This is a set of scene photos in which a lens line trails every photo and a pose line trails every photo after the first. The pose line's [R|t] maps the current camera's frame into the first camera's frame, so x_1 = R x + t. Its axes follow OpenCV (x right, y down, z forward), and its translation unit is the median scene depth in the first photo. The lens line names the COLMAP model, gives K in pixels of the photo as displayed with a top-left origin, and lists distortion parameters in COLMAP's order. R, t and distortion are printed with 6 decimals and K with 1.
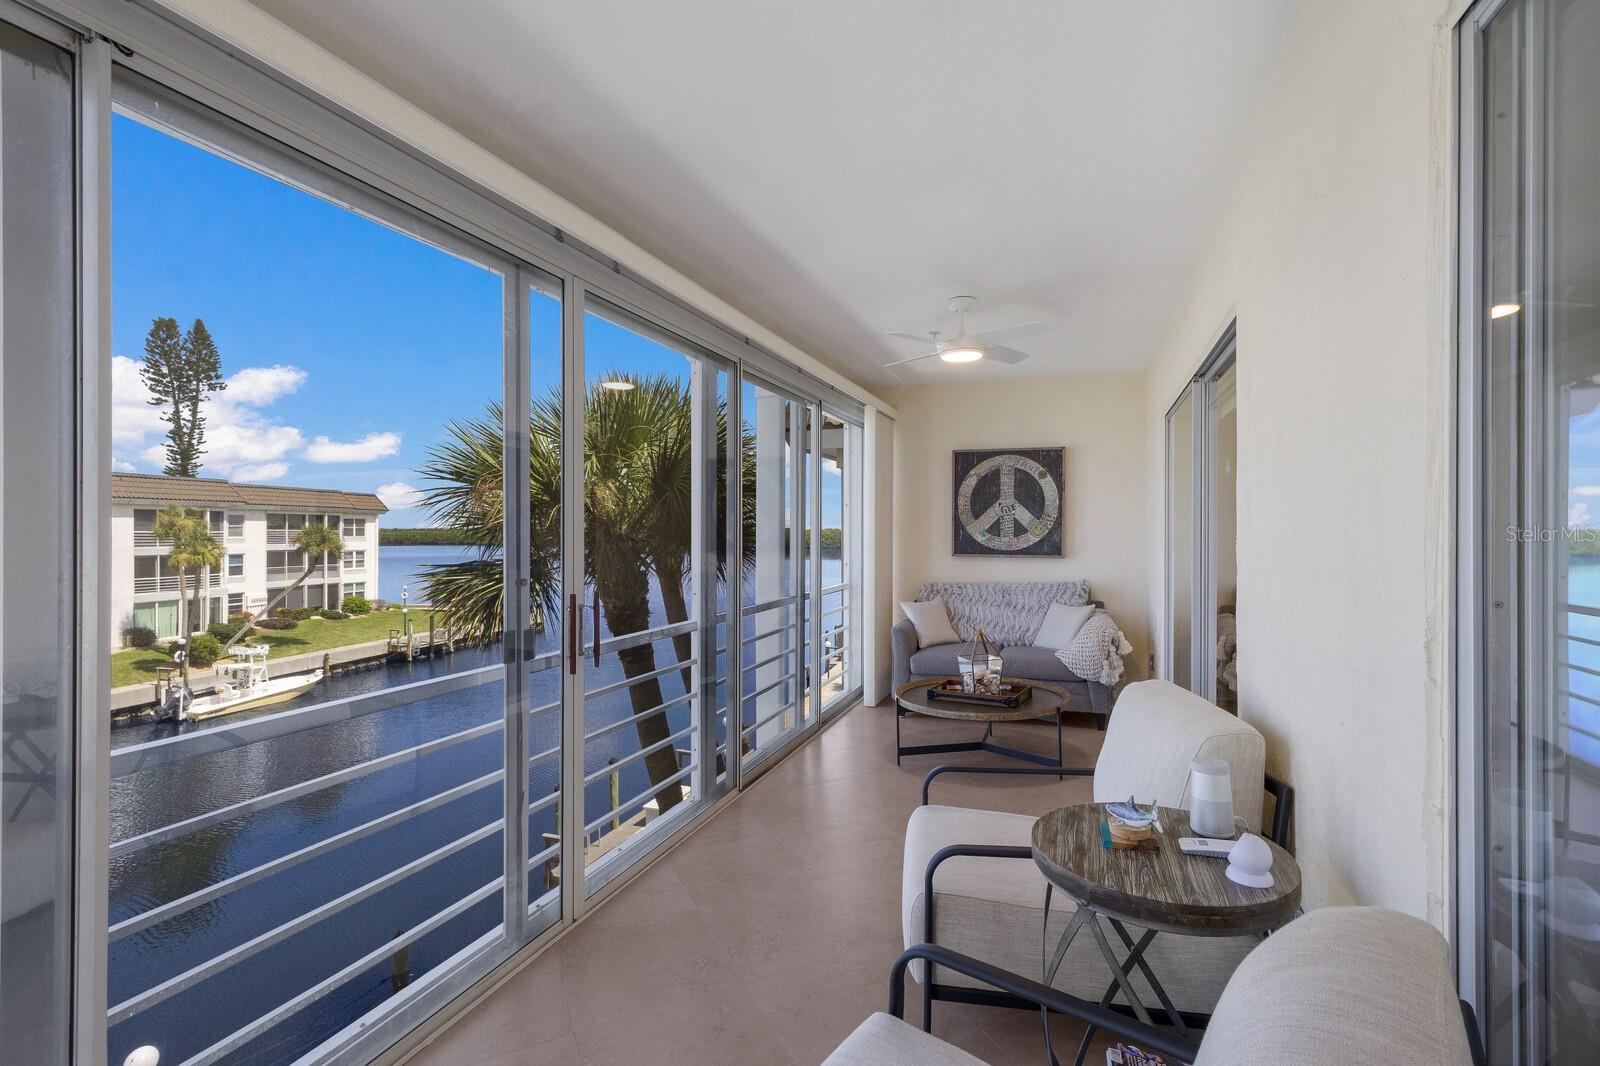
lens RADIAL K [[739.2, 0, 798.7], [0, 739.2, 525.3], [0, 0, 1]] dist [0.015726, -0.000326]
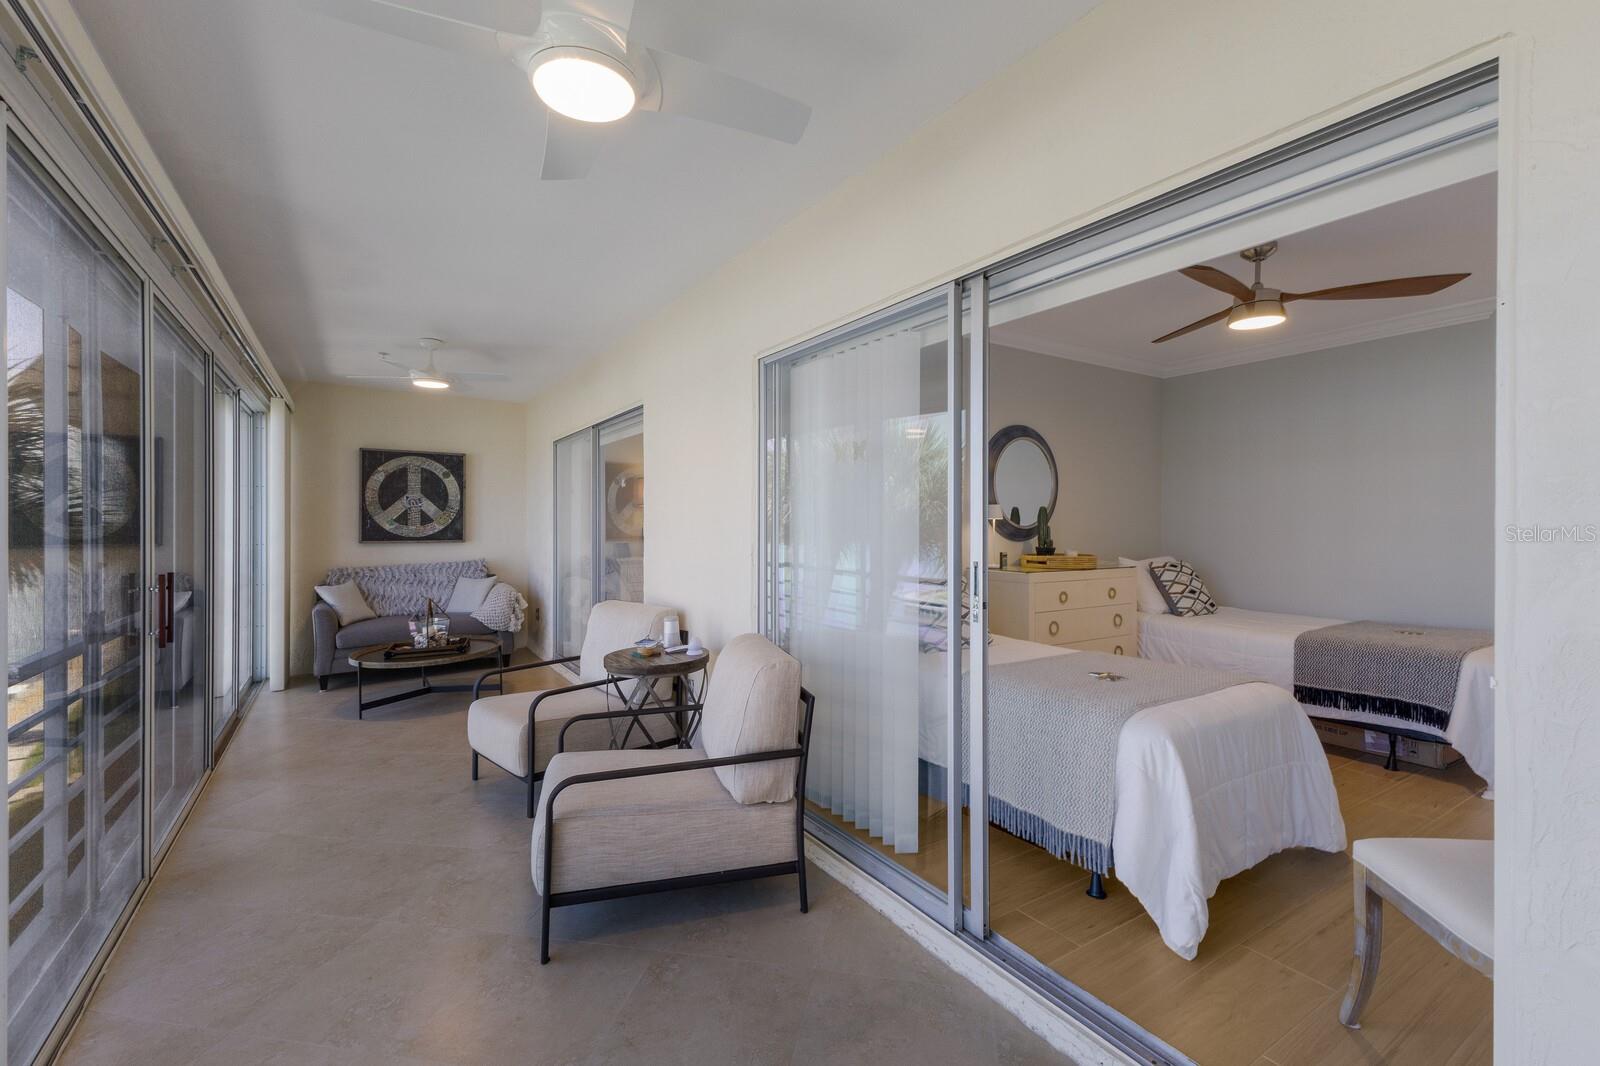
lens RADIAL K [[689.1, 0, 802.9], [0, 689.1, 526.6], [0, 0, 1]] dist [0.011808, 0.000268]
pose [[0.591475, -0.006890, 0.806294, -0.247503], [-0.004727, 0.999917, 0.012012, 0.001182], [-0.806309, -0.010916, 0.591393, -0.158718]]
